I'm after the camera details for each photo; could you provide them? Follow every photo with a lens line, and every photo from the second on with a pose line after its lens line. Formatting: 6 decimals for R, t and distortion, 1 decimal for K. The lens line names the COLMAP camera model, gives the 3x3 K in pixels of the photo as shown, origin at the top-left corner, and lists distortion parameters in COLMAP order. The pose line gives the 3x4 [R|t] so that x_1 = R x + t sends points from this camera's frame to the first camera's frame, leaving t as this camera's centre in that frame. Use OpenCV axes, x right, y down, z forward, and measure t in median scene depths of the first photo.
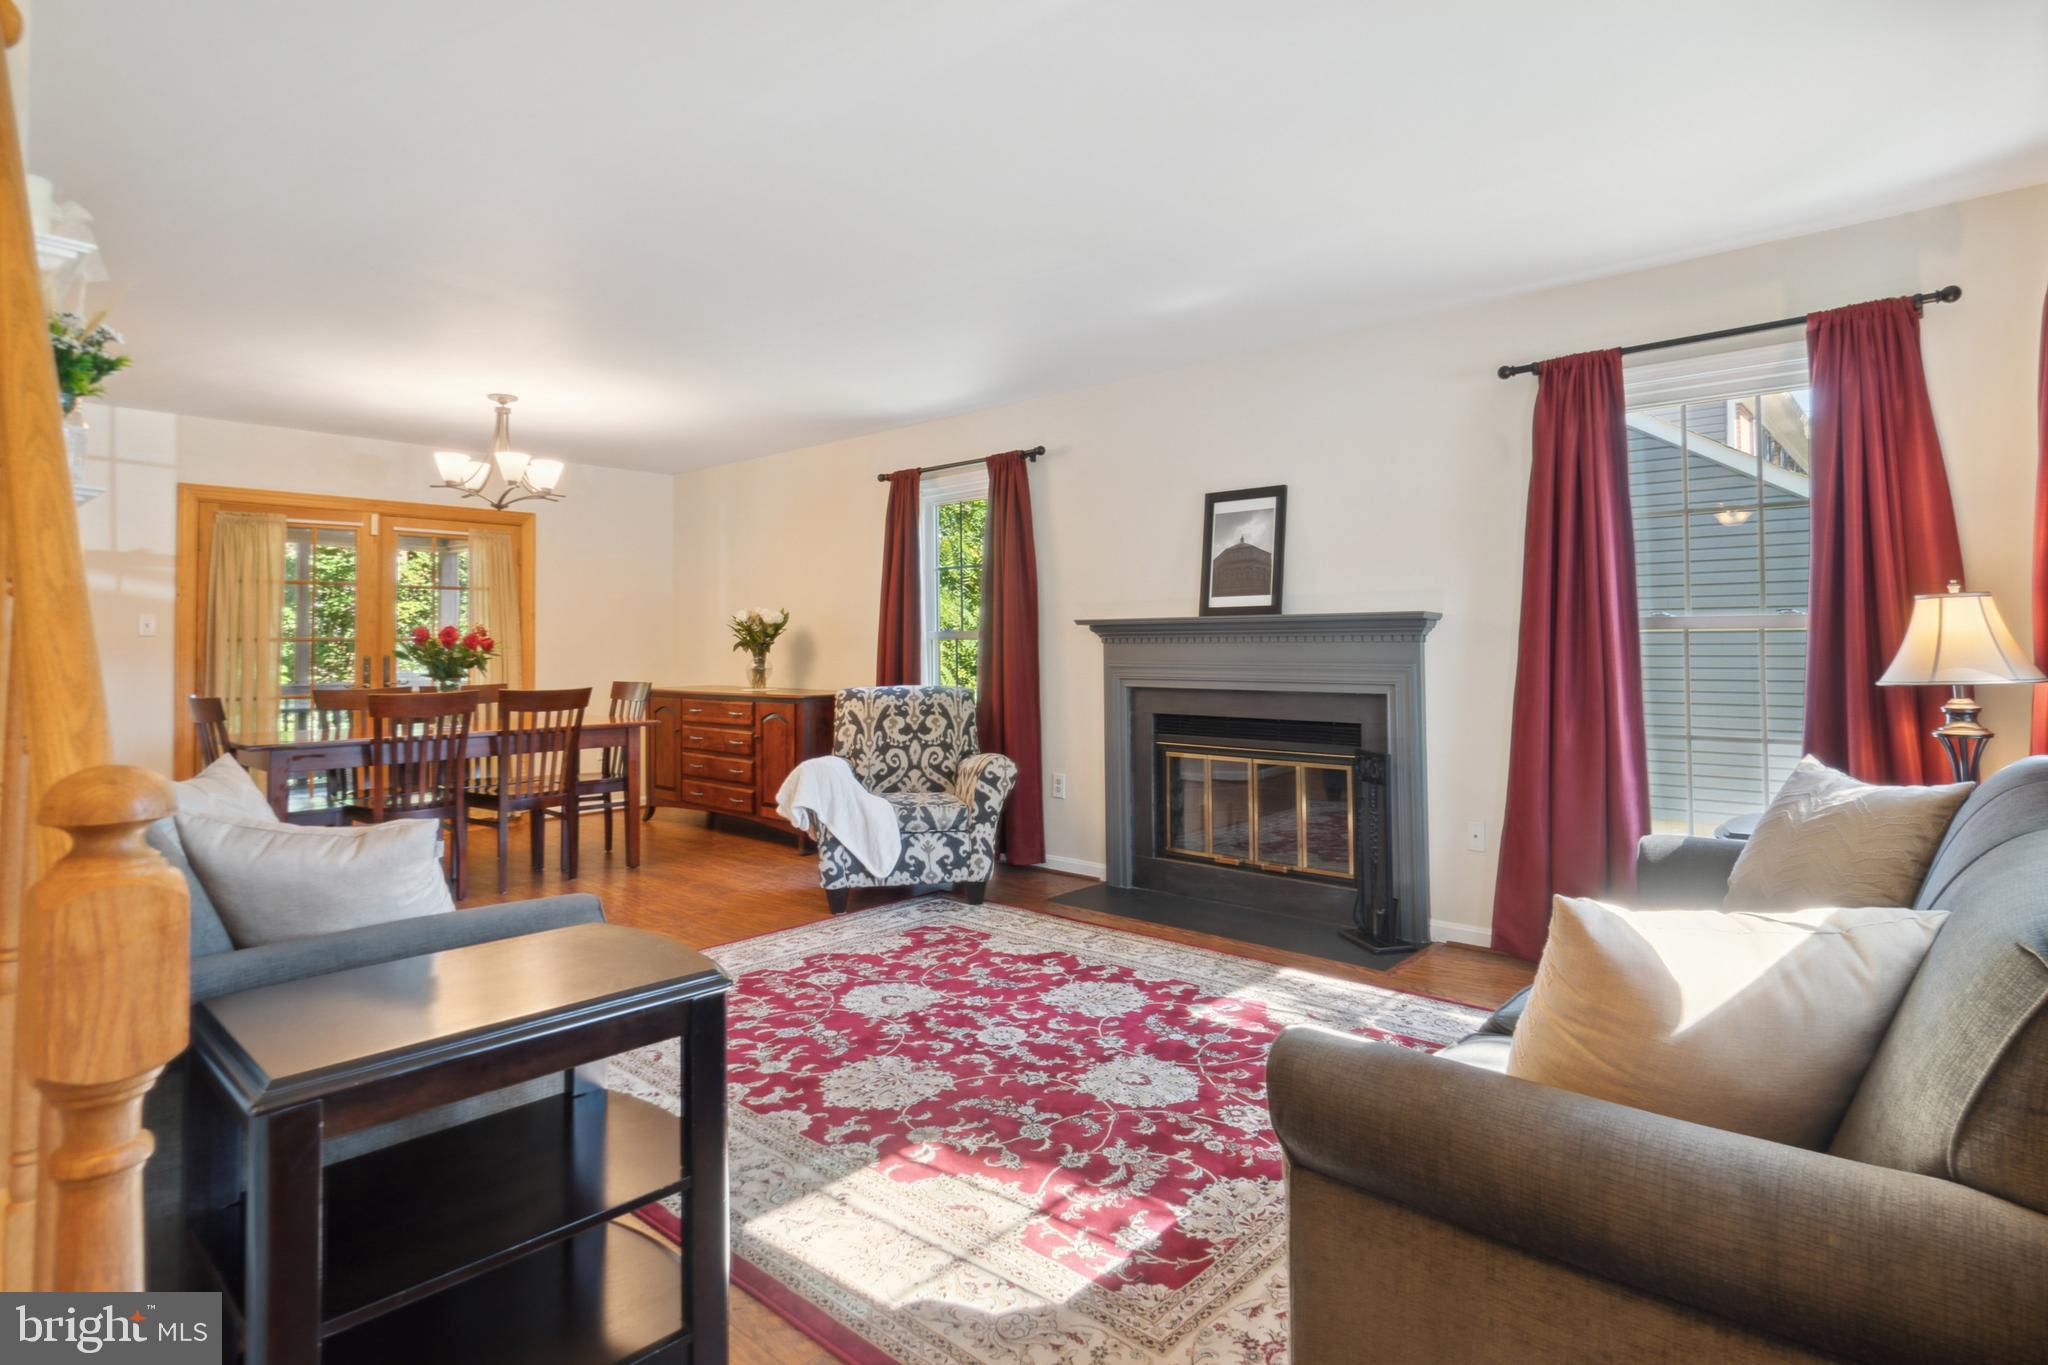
lens RADIAL K [[1058.2, 0, 1032.3], [0, 1058.2, 631.0], [0, 0, 1]] dist [-0.004697, -0.000191]
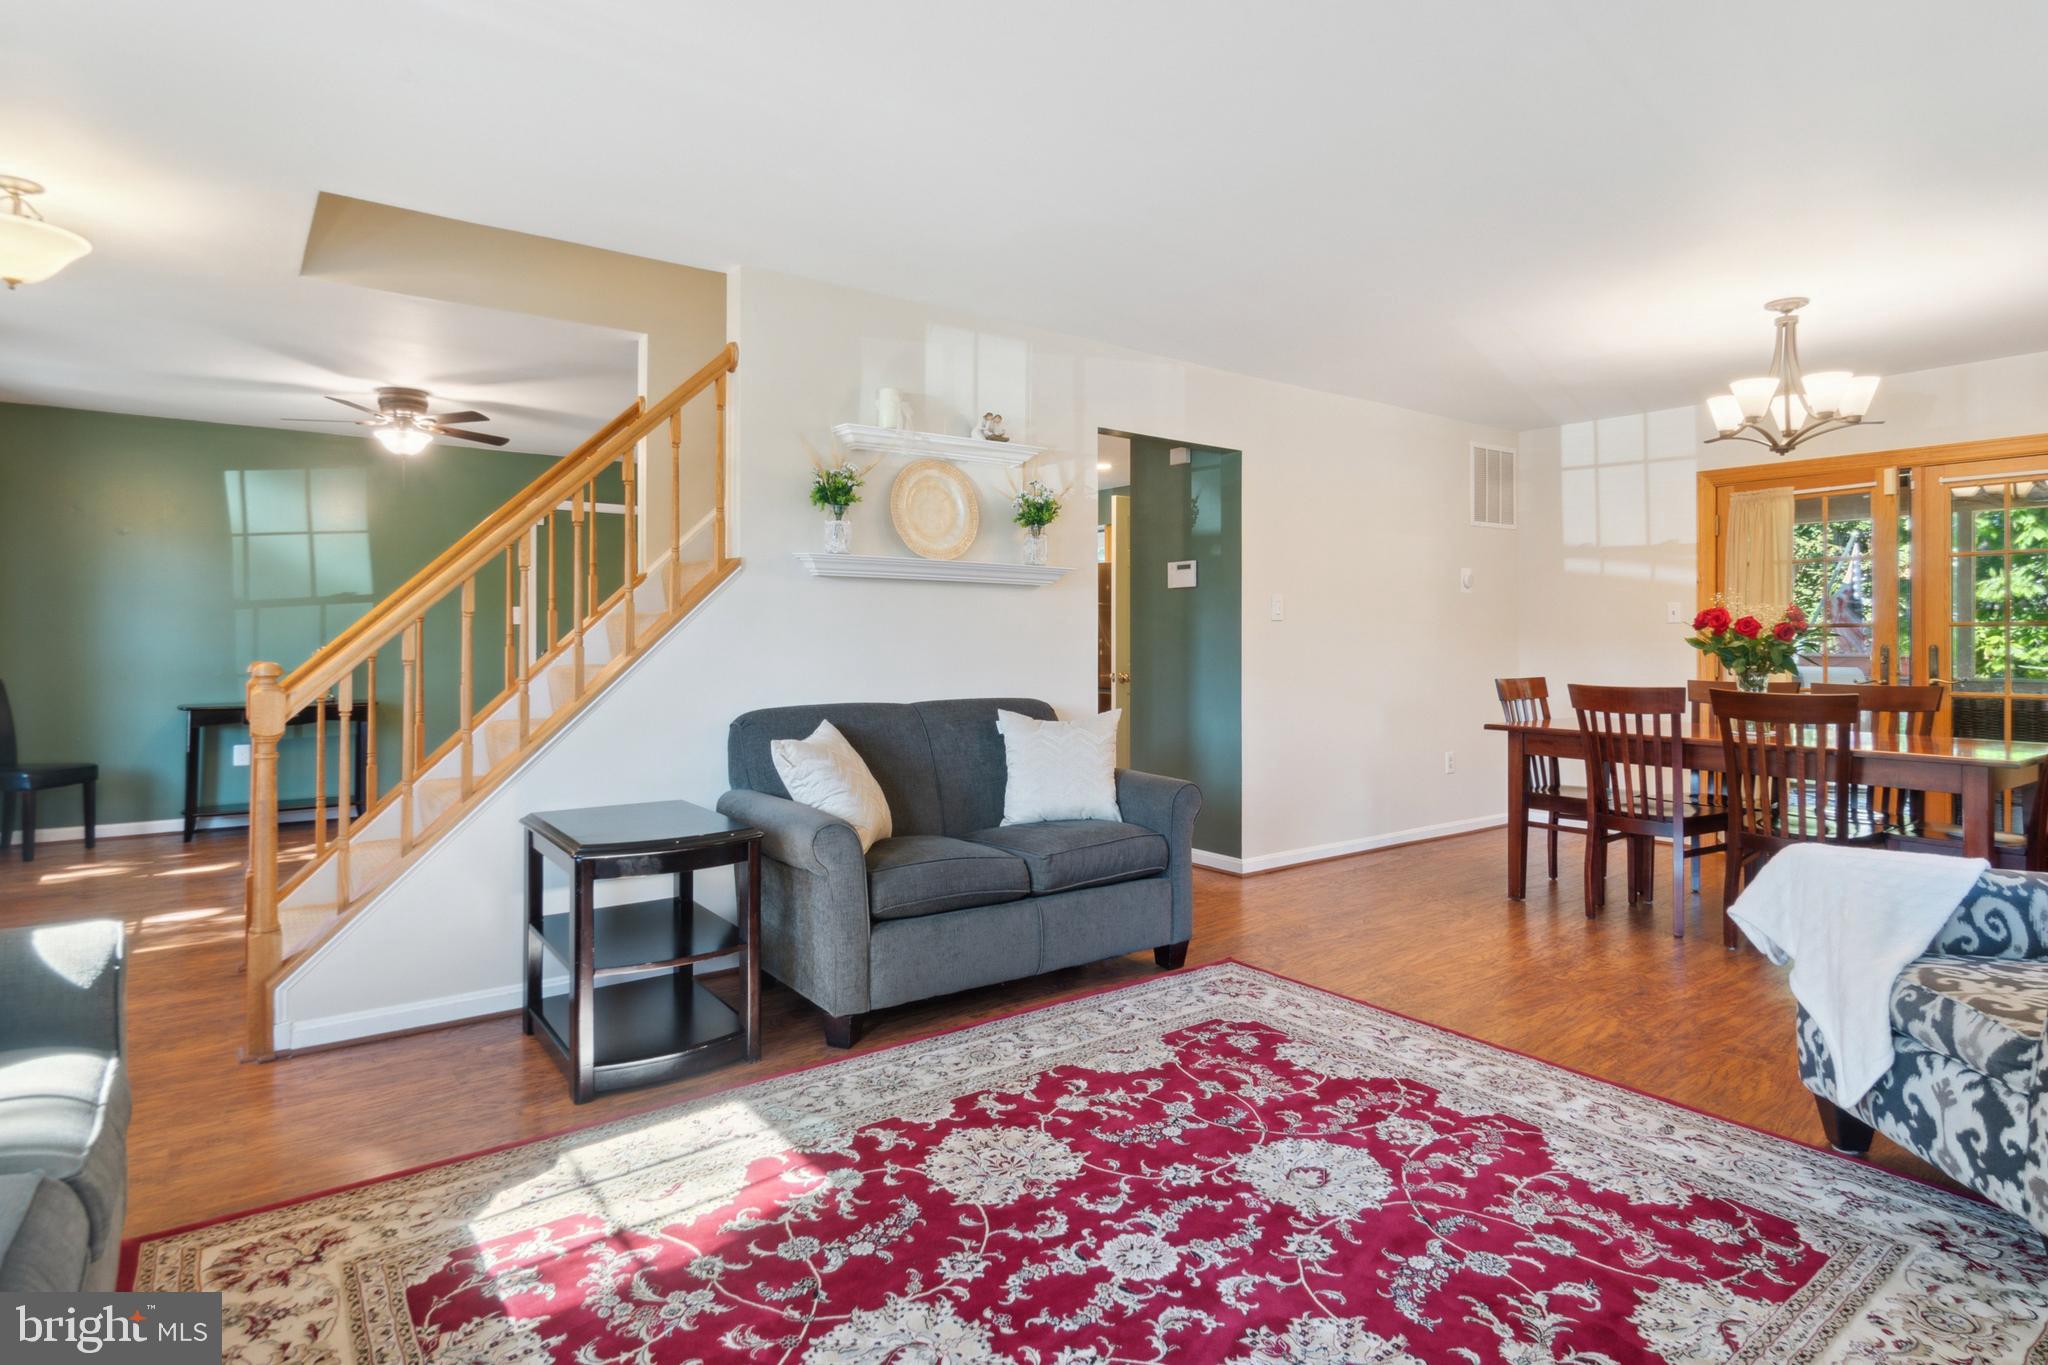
lens RADIAL K [[1058.2, 0, 1032.3], [0, 1058.2, 631.0], [0, 0, 1]] dist [-0.004697, -0.000191]
pose [[-0.176434, 0.003031, -0.984308, 0.630814], [0.010742, 0.999942, 0.001154, 0.010680], [0.984254, -0.010370, -0.176456, 1.109318]]
